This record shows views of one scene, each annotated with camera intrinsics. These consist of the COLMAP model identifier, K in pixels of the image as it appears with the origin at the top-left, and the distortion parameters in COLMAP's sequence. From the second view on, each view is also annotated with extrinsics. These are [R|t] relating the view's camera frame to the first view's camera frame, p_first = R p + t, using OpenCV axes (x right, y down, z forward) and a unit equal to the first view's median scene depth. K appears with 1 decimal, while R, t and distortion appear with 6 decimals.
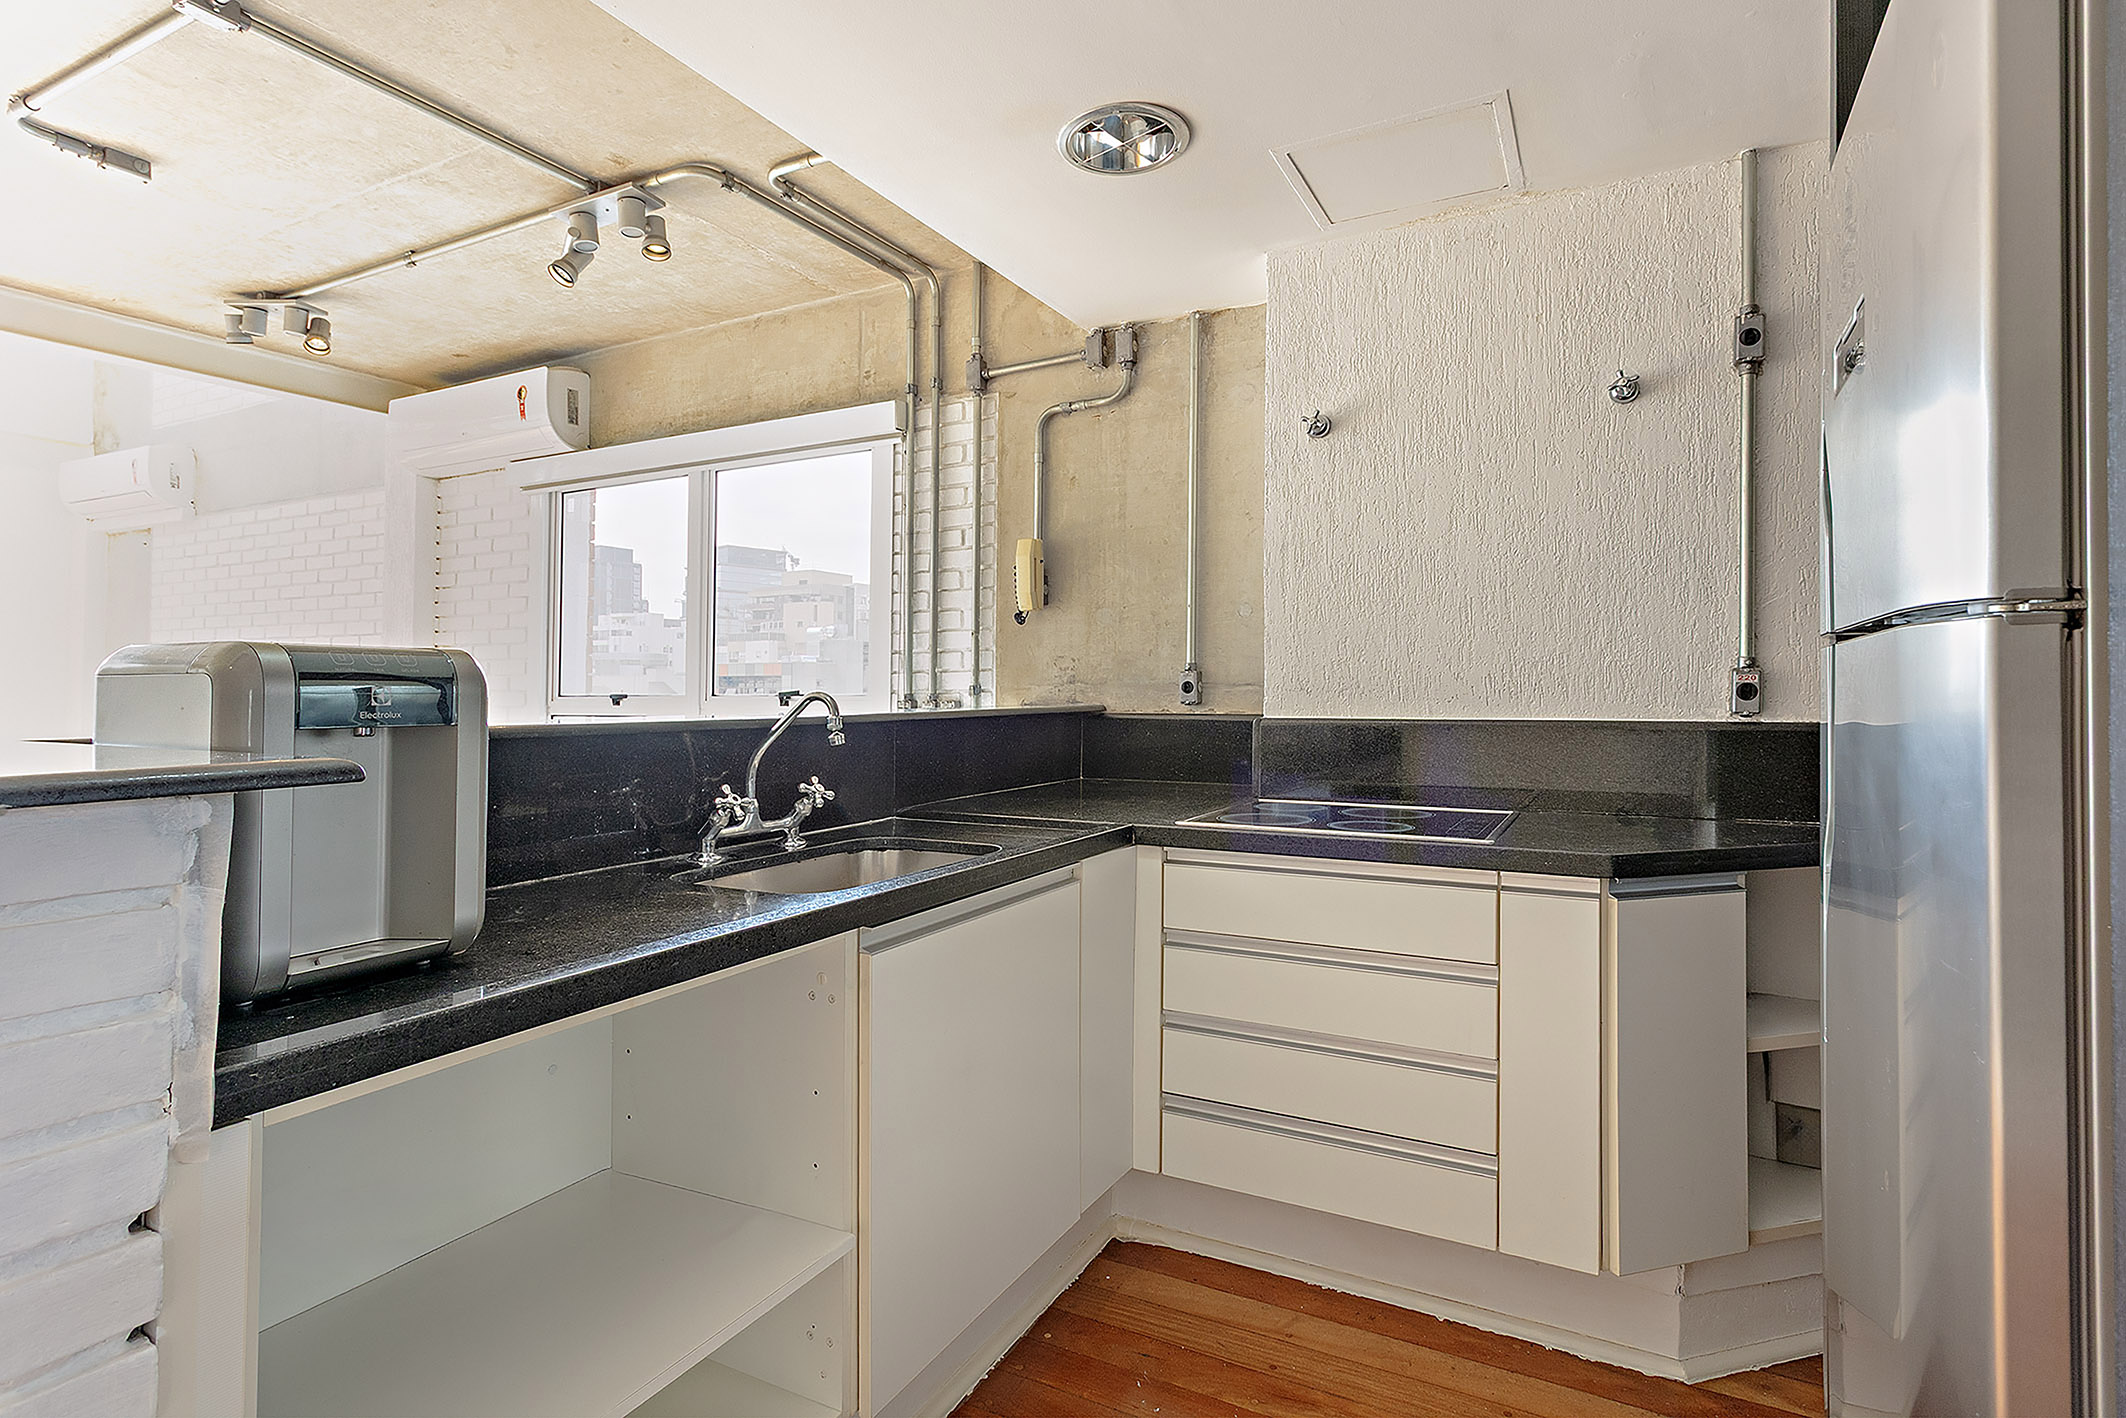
lens RADIAL K [[1020.7, 0, 1057.6], [0, 1020.7, 671.9], [0, 0, 1]] dist [0.001554, -0.000172]
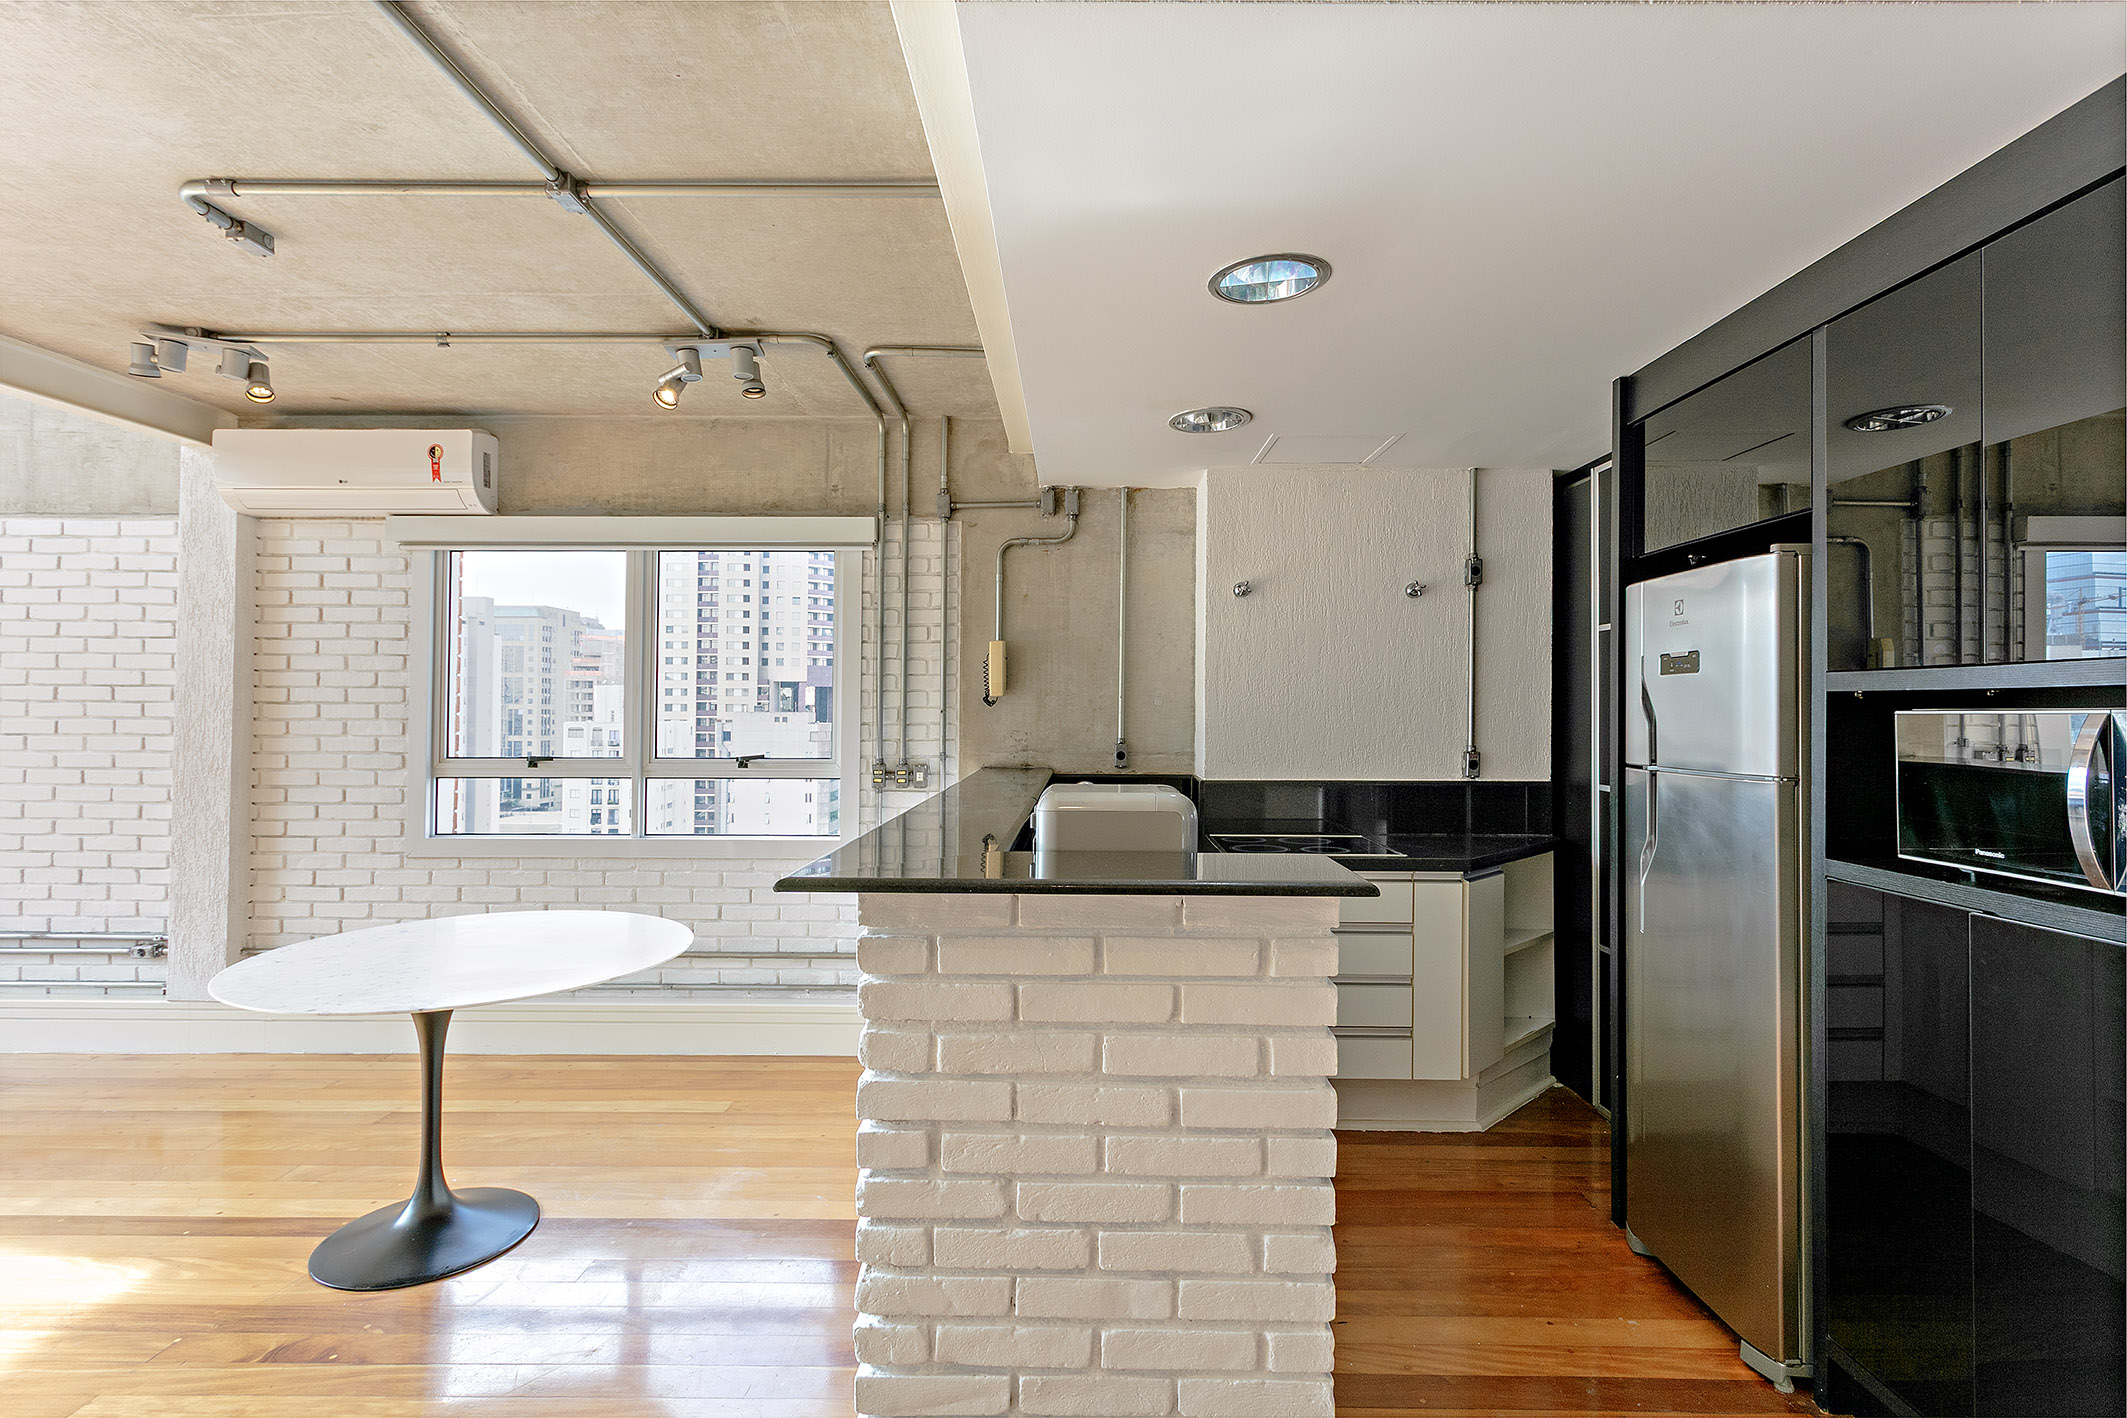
lens RADIAL K [[986.3, 0, 1058.4], [0, 986.3, 693.8], [0, 0, 1]] dist [-0.000123, 0.000005]
pose [[0.887353, 0.016412, 0.460799, -0.545228], [-0.017127, 0.999850, -0.002630, -0.061320], [-0.460773, -0.005559, 0.887501, -0.155089]]
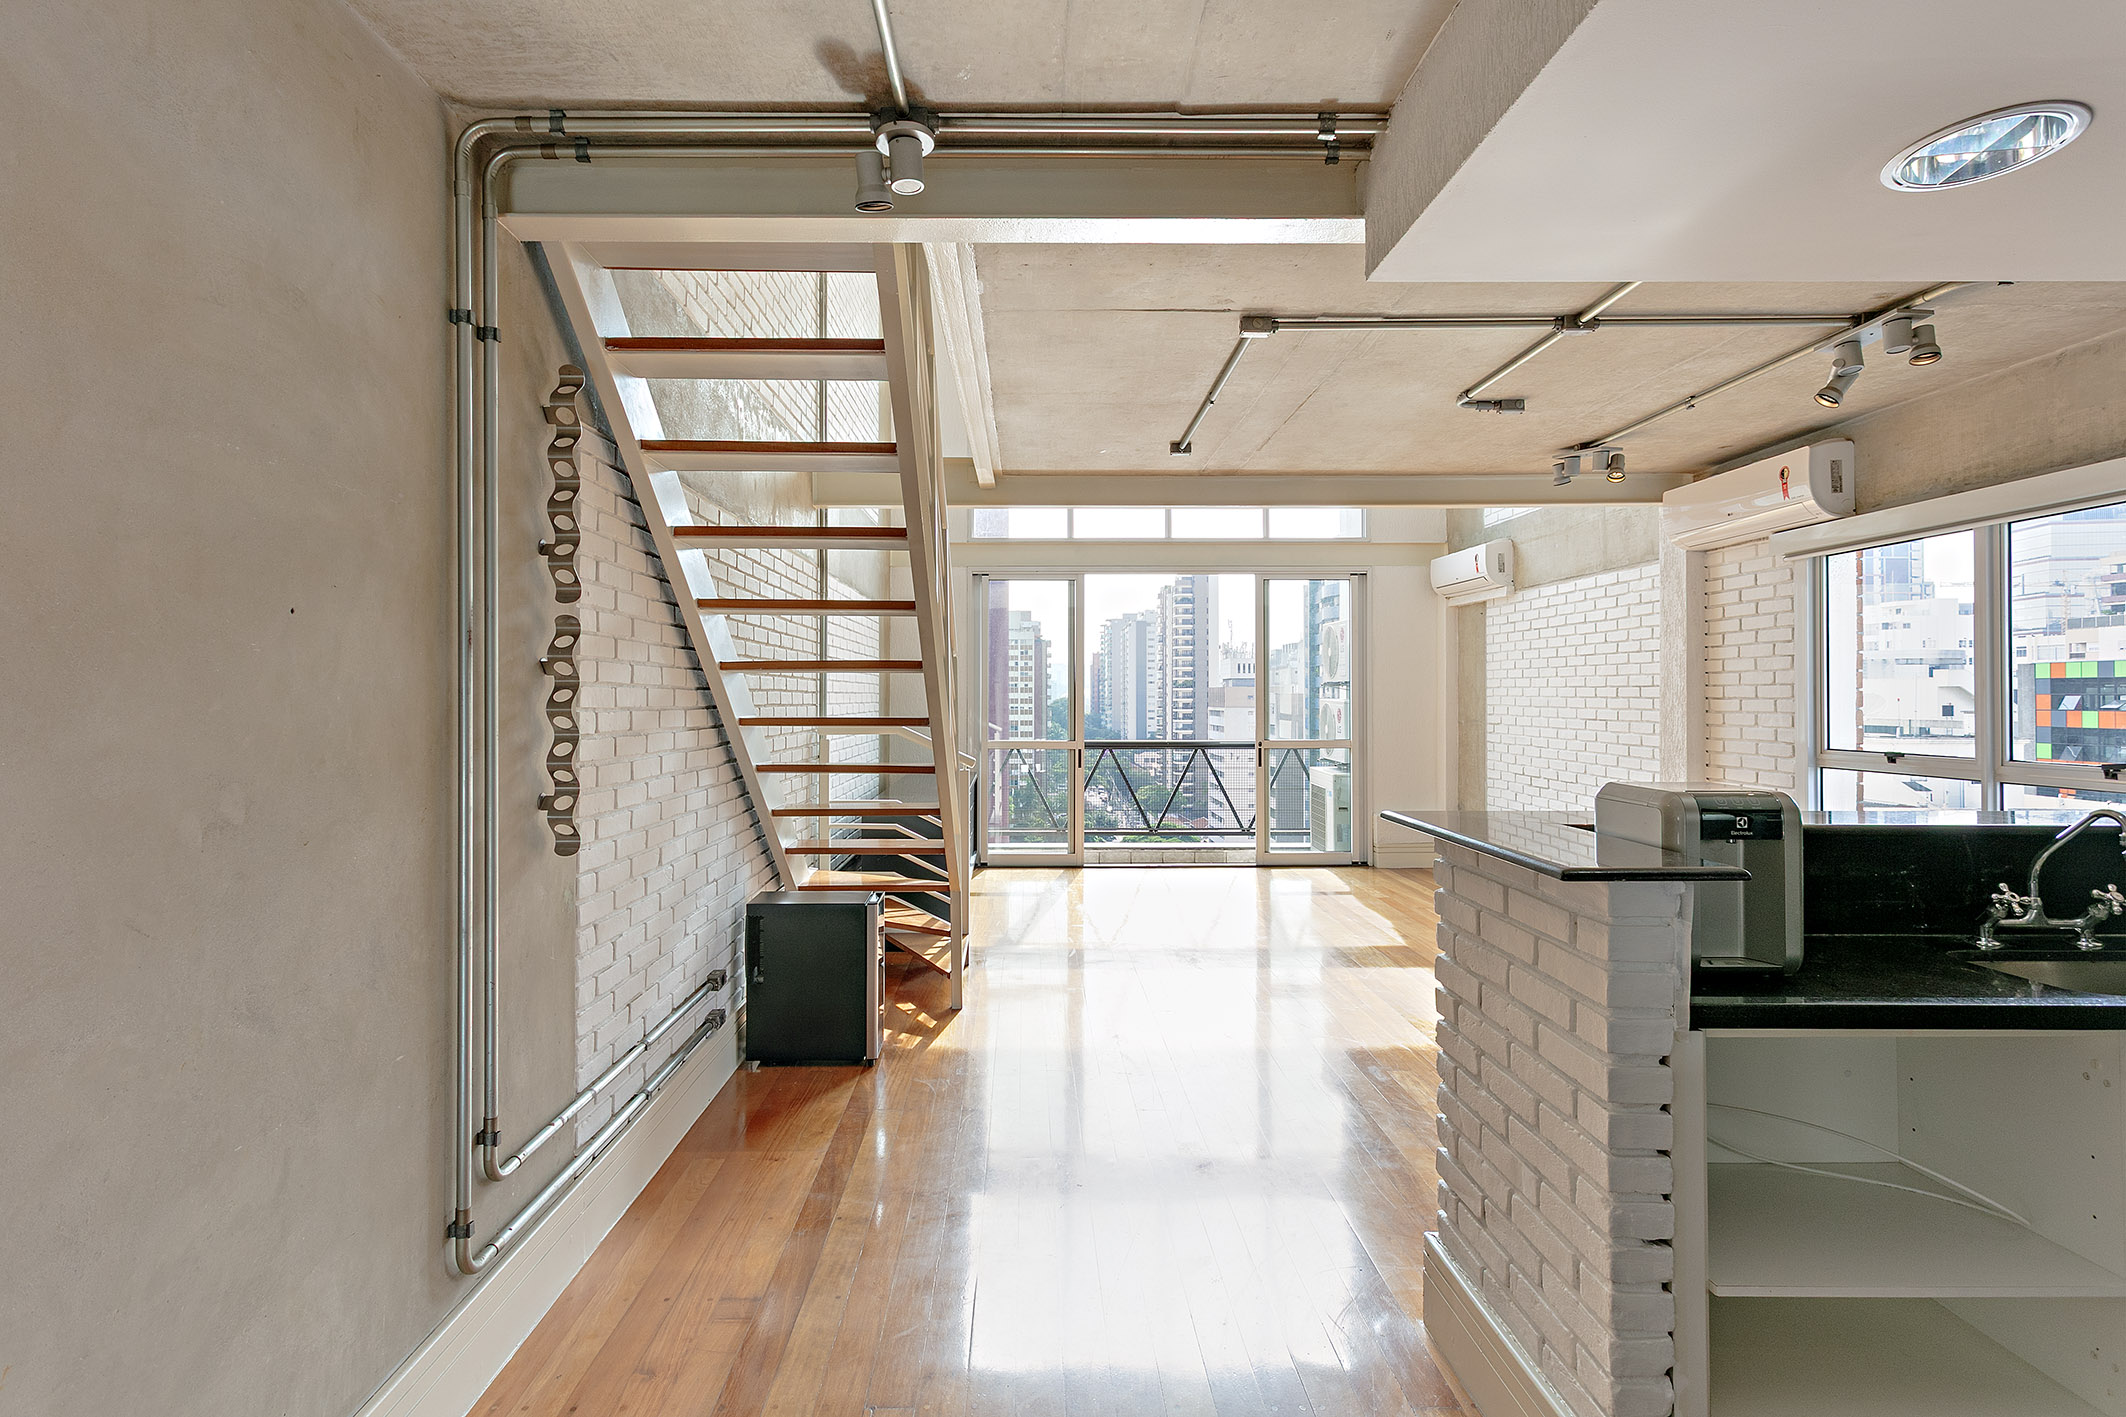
lens RADIAL K [[1080.0, 0, 1058.7], [0, 1080.0, 666.7], [0, 0, 1]] dist [0.002823, 0.000458]
pose [[0.486182, -0.020098, -0.873626, 0.136945], [0.015596, 0.999776, -0.014321, -0.078130], [0.873718, -0.006662, 0.486387, -0.316246]]
